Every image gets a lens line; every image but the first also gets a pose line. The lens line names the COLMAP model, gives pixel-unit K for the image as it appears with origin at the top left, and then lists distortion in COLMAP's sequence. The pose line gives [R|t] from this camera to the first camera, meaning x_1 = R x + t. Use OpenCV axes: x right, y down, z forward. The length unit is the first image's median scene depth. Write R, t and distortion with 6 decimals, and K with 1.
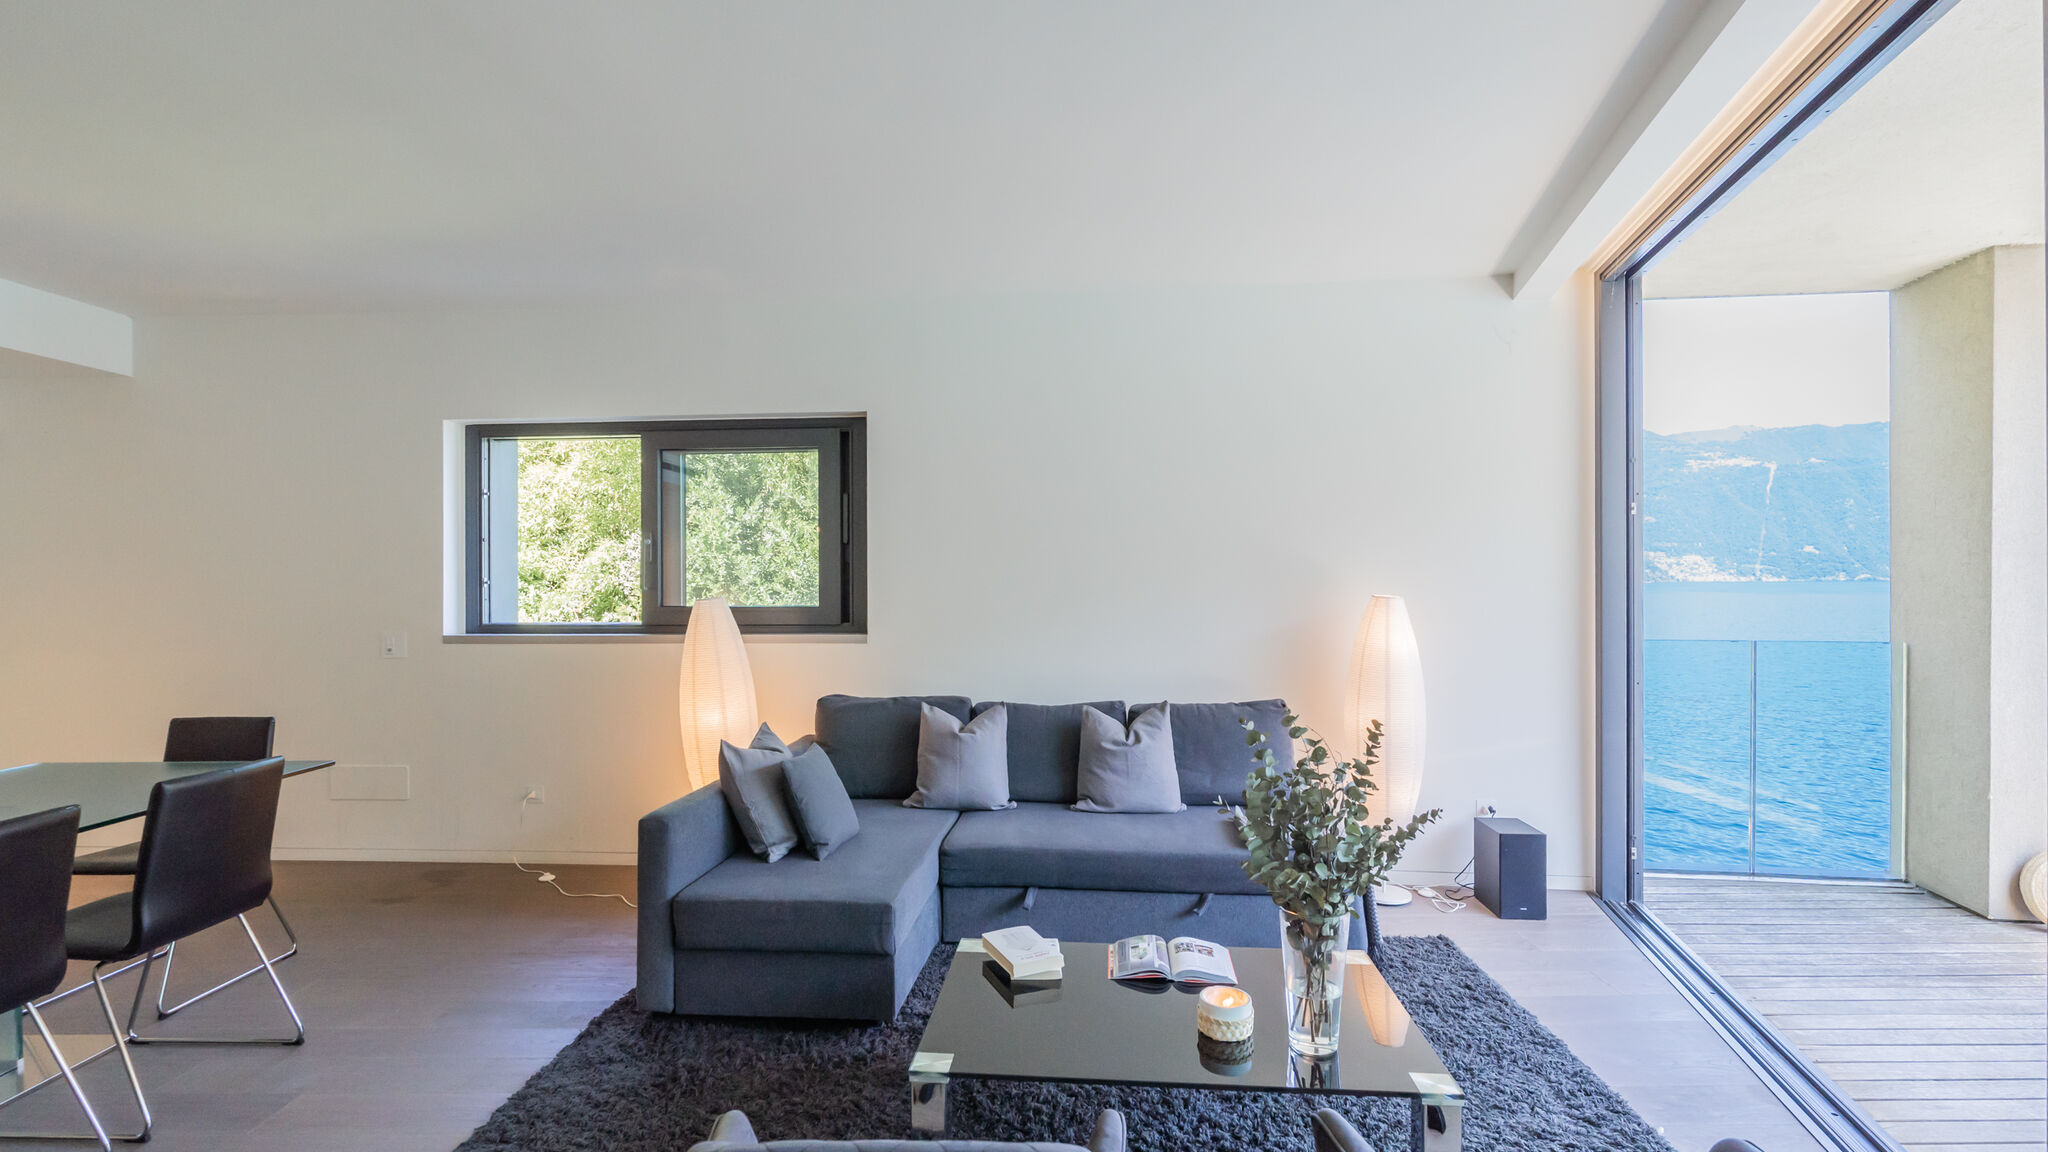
lens RADIAL K [[938.3, 0, 1042.1], [0, 938.3, 579.4], [0, 0, 1]] dist [-0.001614, -0.000870]
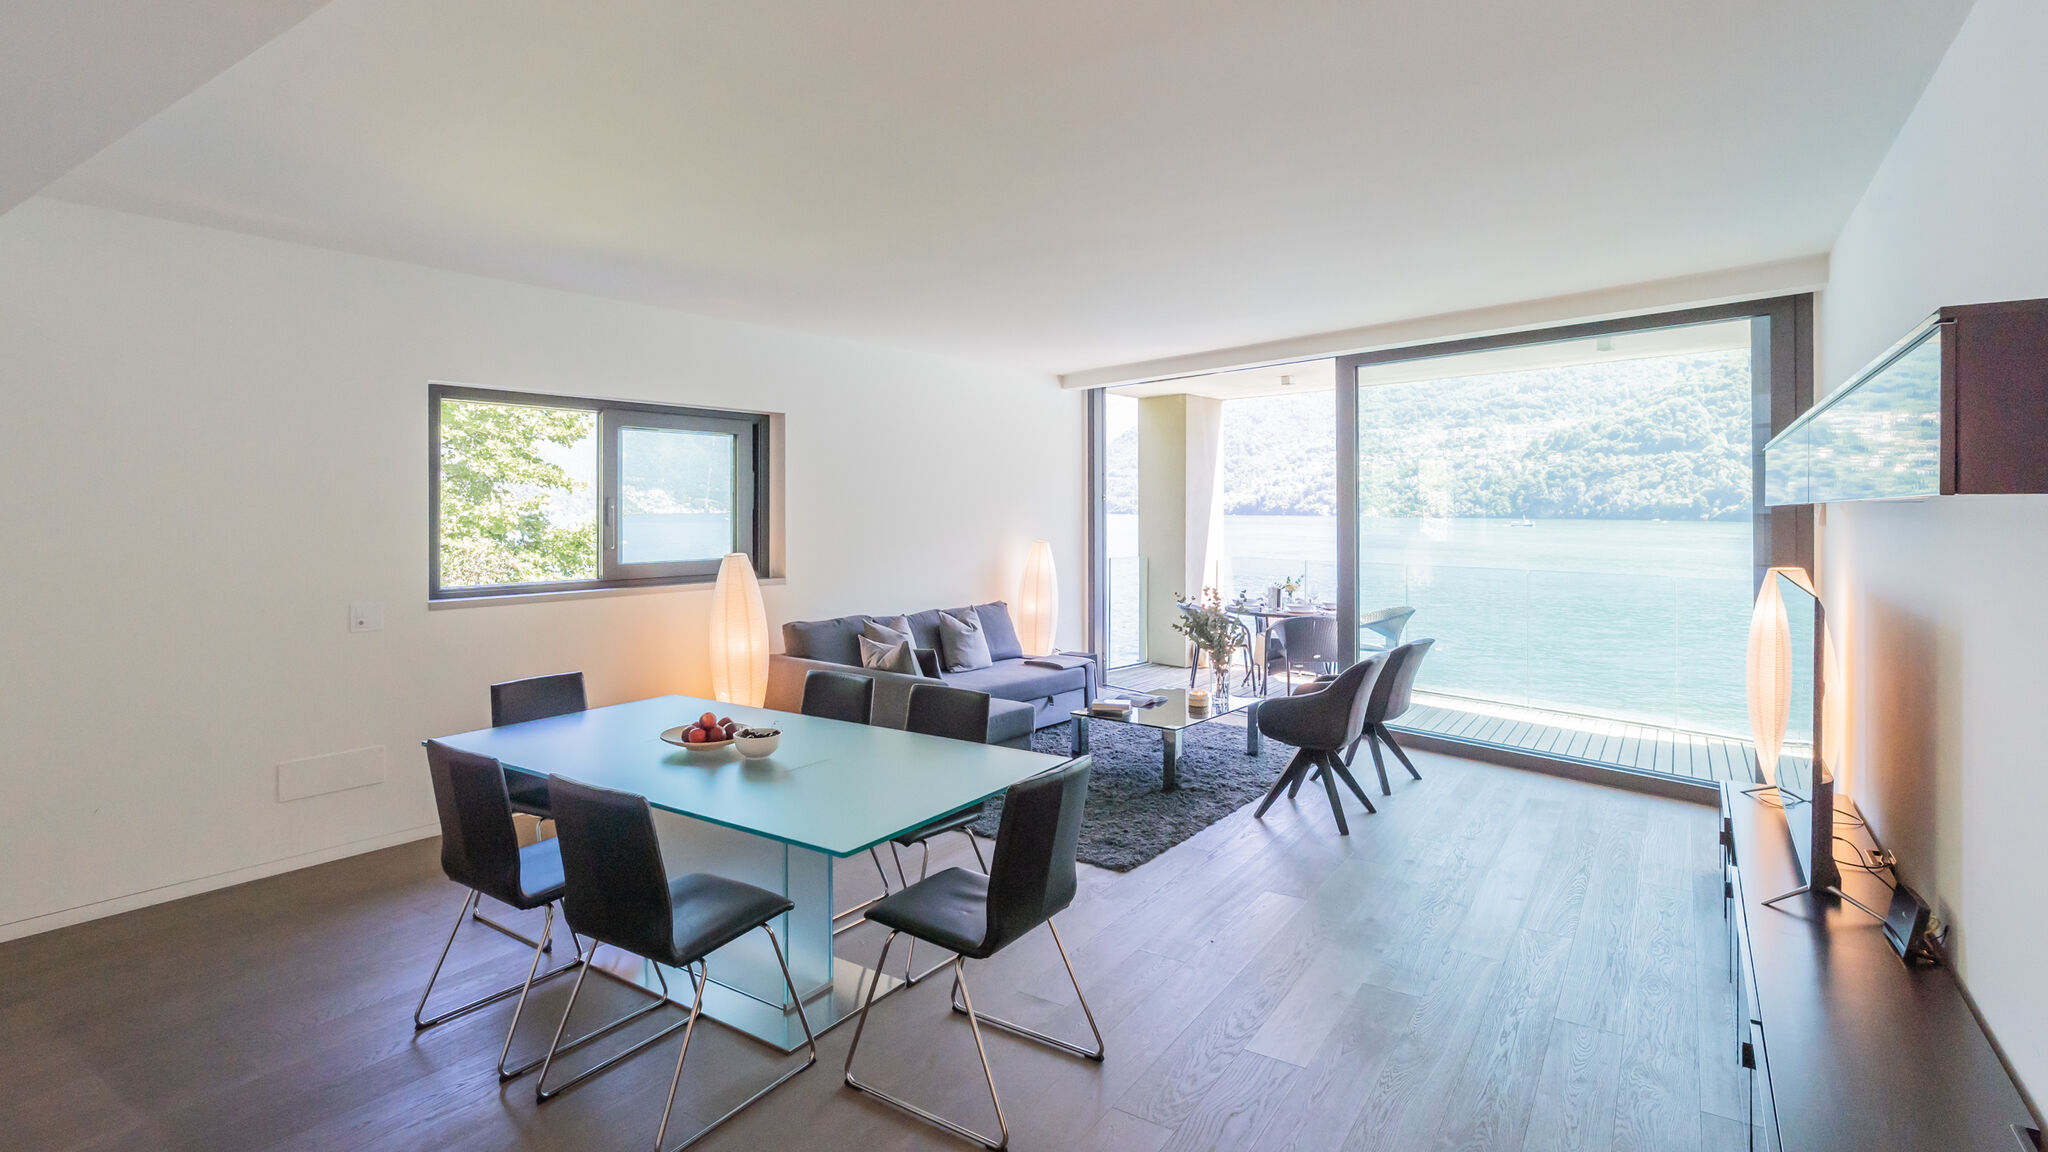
lens RADIAL K [[996.7, 0, 1017.5], [0, 996.7, 510.8], [0, 0, 1]] dist [-0.000210, -0.000320]
pose [[0.565673, 0.005589, 0.824611, -1.255864], [-0.006392, 0.999977, -0.002393, -0.037934], [-0.824605, -0.003918, 0.565696, -0.097525]]
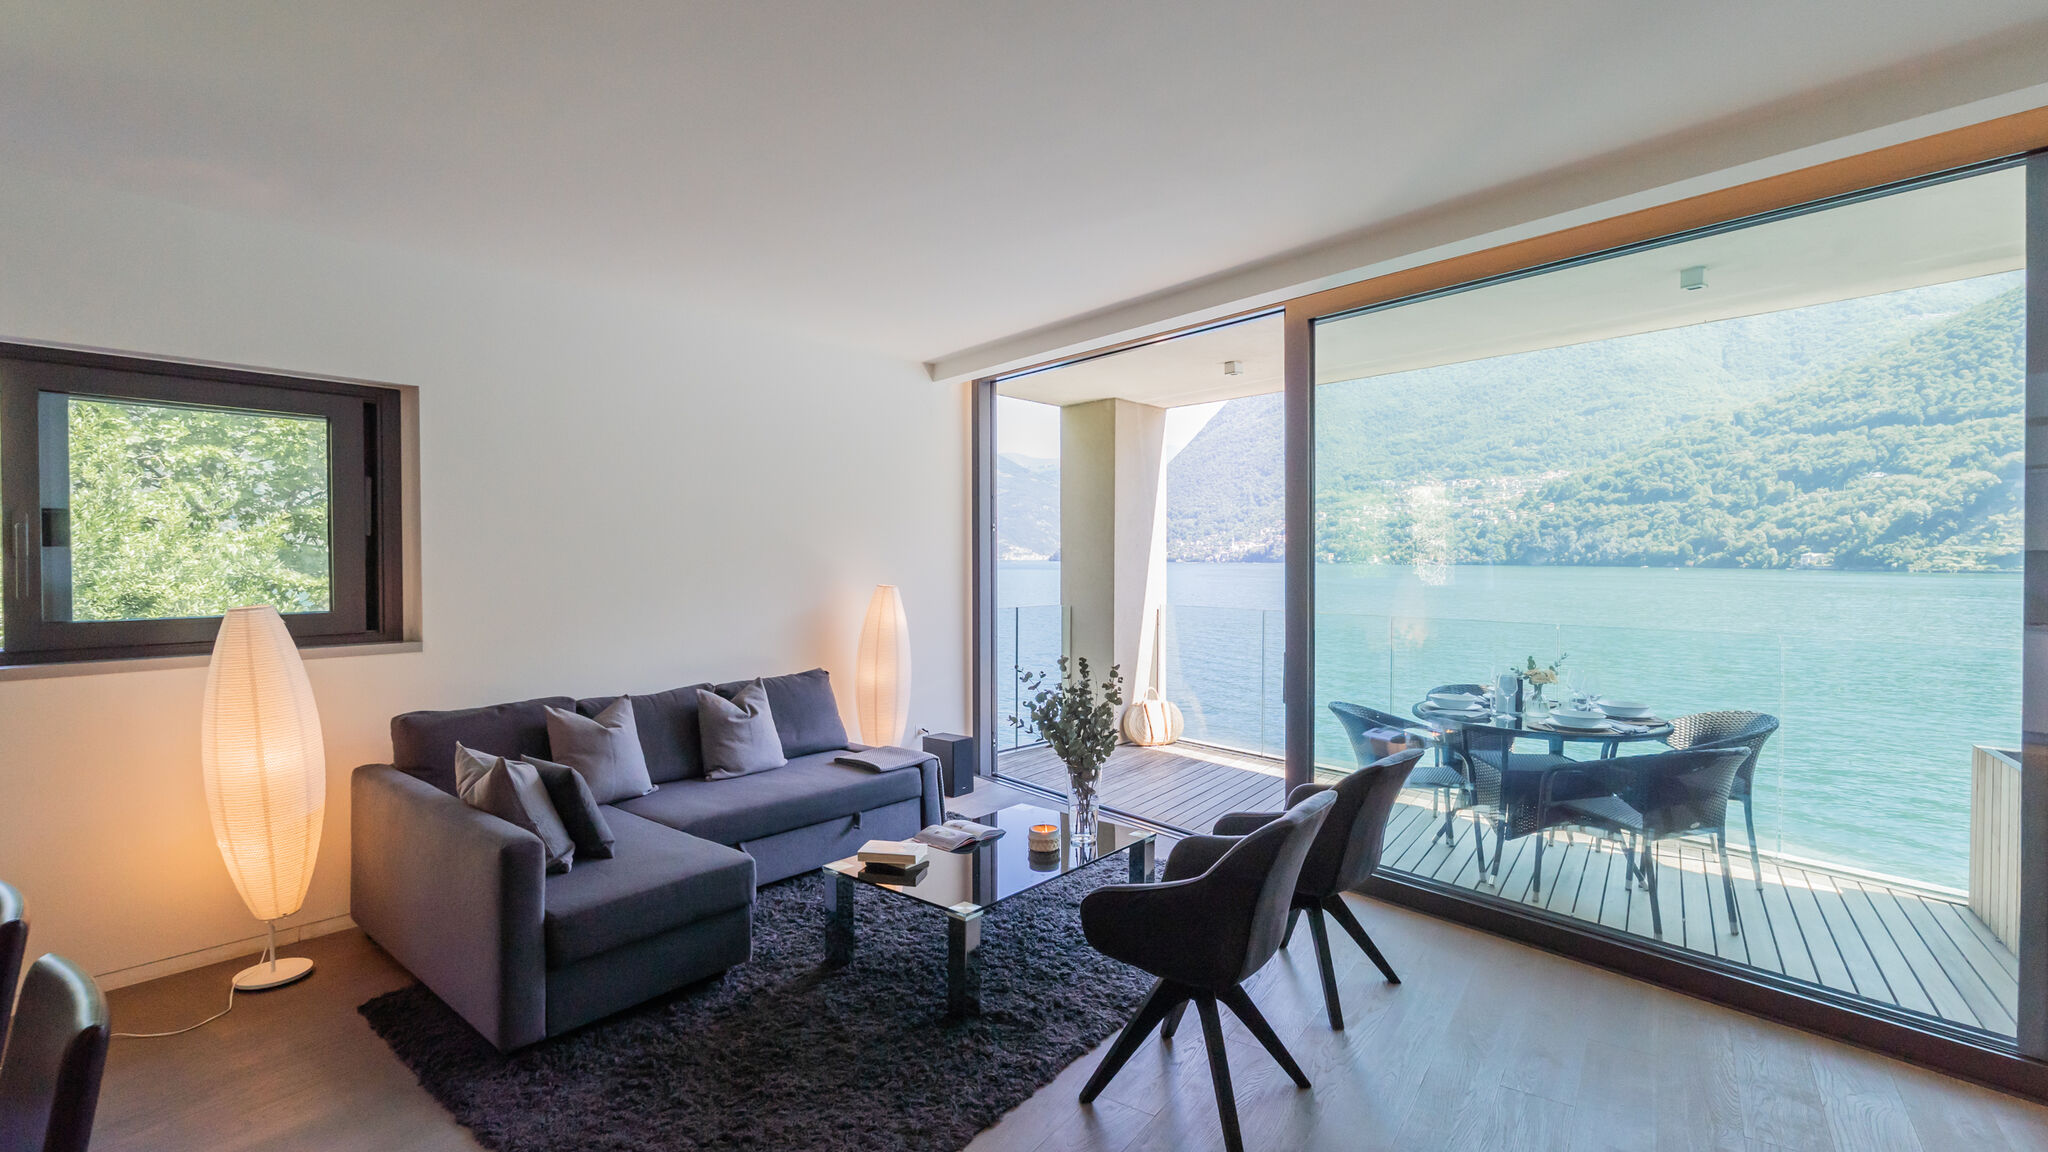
lens RADIAL K [[938.3, 0, 1042.1], [0, 938.3, 579.4], [0, 0, 1]] dist [-0.001614, -0.000870]
pose [[0.564631, -0.012867, 0.825243, -0.611291], [-0.005742, 0.999793, 0.019517, -0.019630], [-0.825324, -0.015758, 0.564440, 0.029910]]
